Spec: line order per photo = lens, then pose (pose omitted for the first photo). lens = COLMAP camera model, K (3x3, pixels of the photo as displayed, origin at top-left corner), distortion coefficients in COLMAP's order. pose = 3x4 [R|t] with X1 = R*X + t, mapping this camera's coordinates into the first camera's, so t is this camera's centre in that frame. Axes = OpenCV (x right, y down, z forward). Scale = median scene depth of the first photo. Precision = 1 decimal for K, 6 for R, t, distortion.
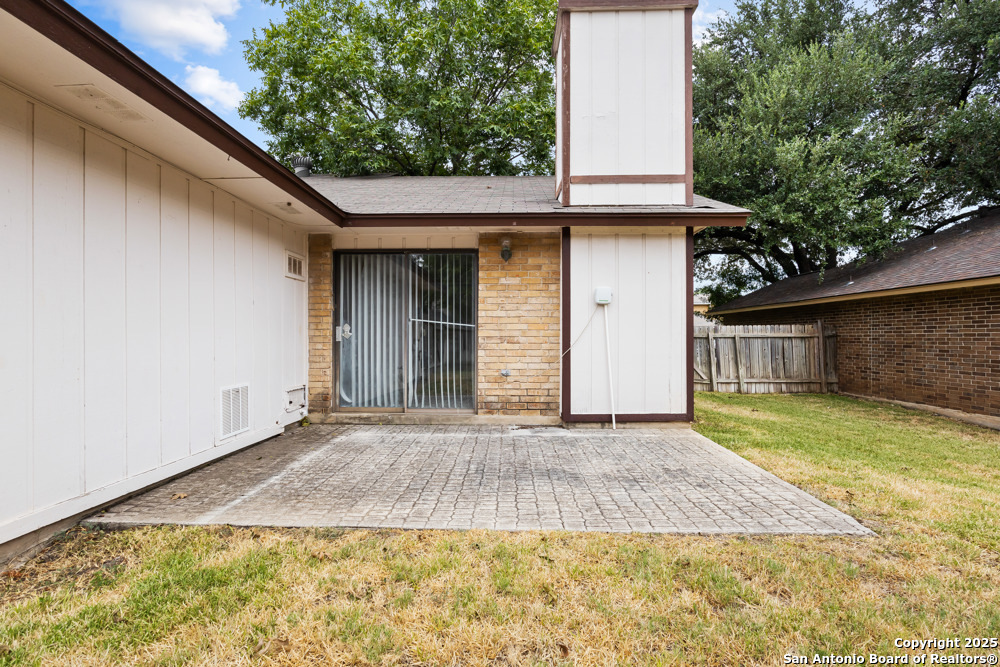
lens RADIAL K [[492.6, 0, 500.0], [0, 492.6, 333.5], [0, 0, 1]] dist [-0.000021, -0.000028]
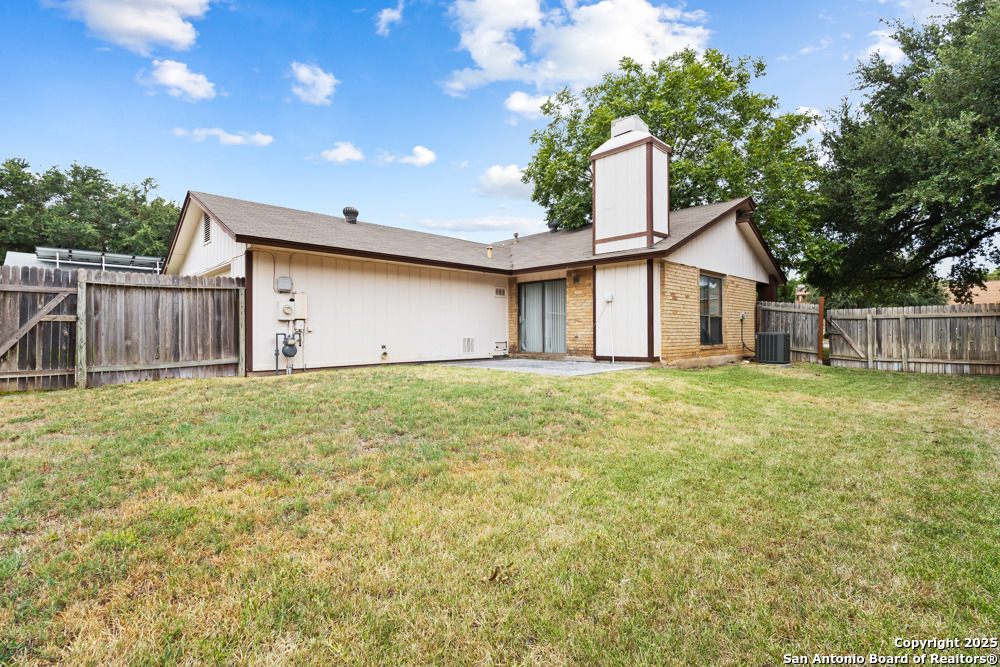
lens RADIAL K [[462.4, 0, 498.8], [0, 462.4, 332.0], [0, 0, 1]] dist [-0.000161, -0.000241]
pose [[0.725486, -0.002136, -0.688233, 1.168051], [0.009657, 0.999928, 0.007076, 0.045405], [0.688169, -0.011780, 0.725455, -0.678421]]
